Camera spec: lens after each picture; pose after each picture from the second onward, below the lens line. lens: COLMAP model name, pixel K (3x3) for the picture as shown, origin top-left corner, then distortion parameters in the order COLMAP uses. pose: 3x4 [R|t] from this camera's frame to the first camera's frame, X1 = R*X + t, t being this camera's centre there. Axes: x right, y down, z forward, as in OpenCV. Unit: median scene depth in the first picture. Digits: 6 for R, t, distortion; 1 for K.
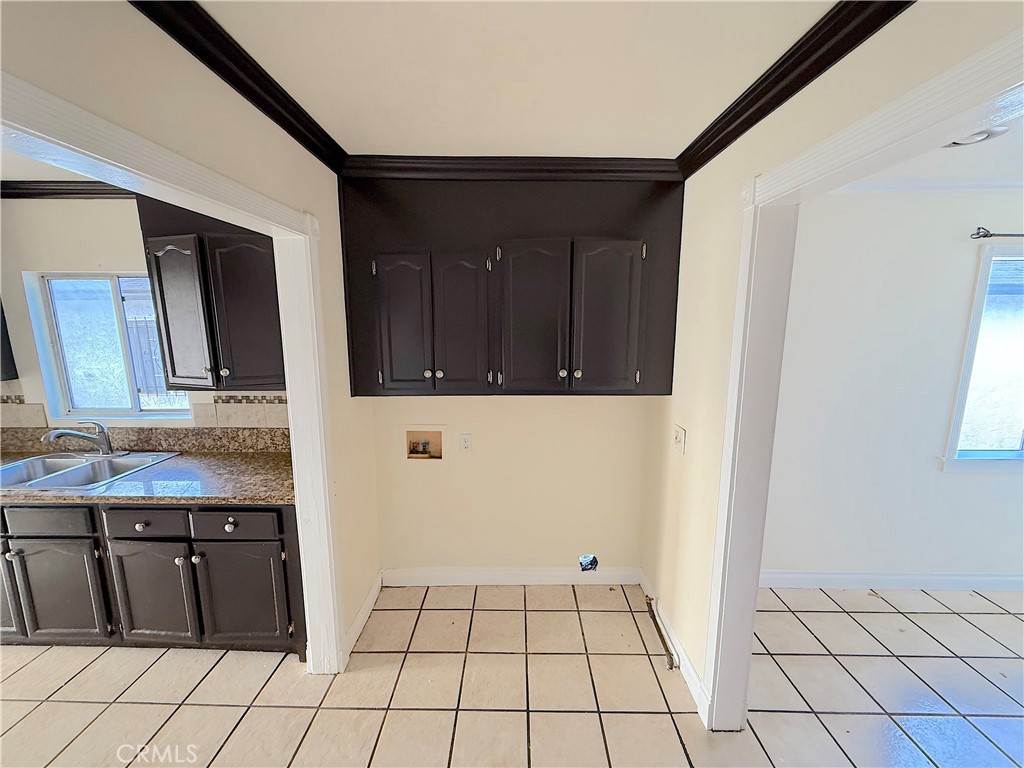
lens RADIAL K [[404.5, 0, 508.1], [0, 404.5, 383.8], [0, 0, 1]] dist [-0.002721, 0.000631]
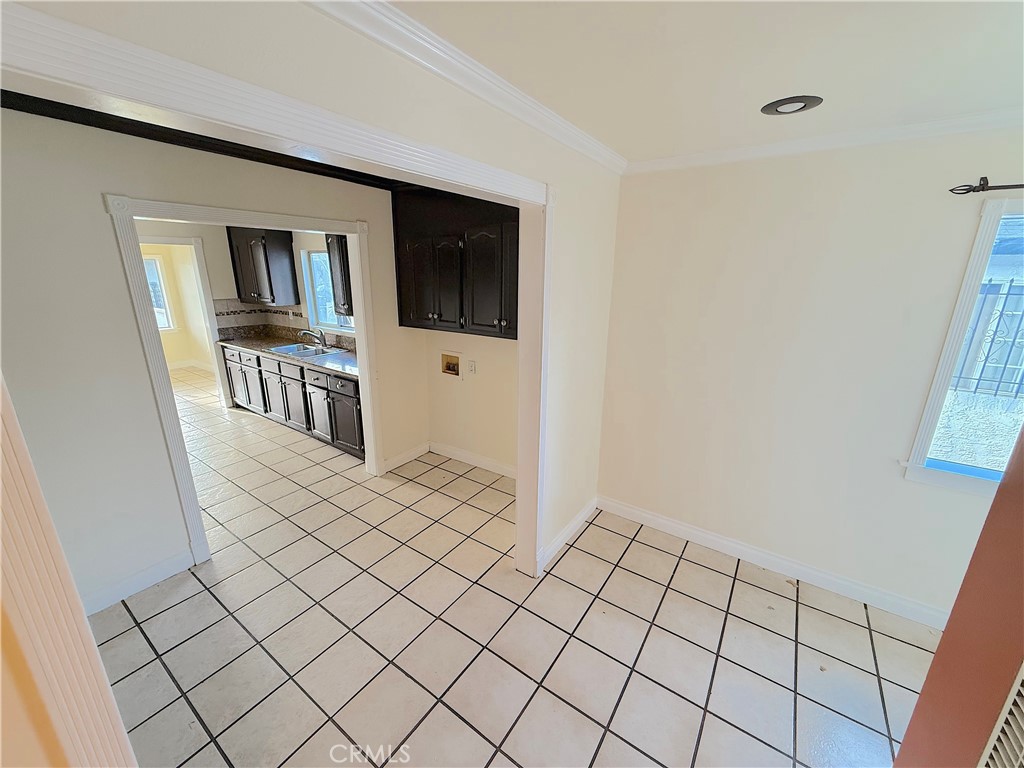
lens RADIAL K [[404.5, 0, 519.3], [0, 404.5, 386.5], [0, 0, 1]] dist [-0.002721, 0.000631]
pose [[0.837581, 0.164001, -0.521116, 0.812823], [-0.105249, 0.984449, 0.140652, -0.008567], [0.536079, -0.062961, 0.841816, -0.137177]]
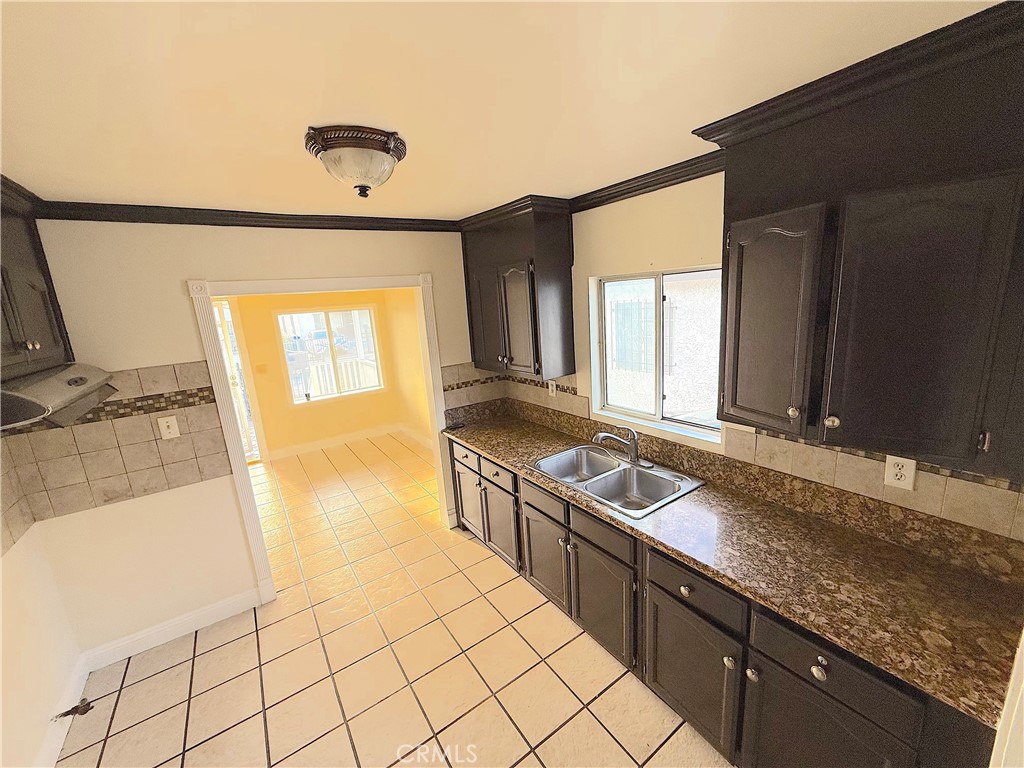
lens RADIAL K [[404.5, 0, 510.8], [0, 404.5, 379.3], [0, 0, 1]] dist [-0.002721, 0.000631]
pose [[0.580063, 0.123381, -0.805173, -0.397945], [-0.066873, 0.992339, 0.103884, -0.101061], [0.811822, -0.006415, 0.583870, 0.187132]]
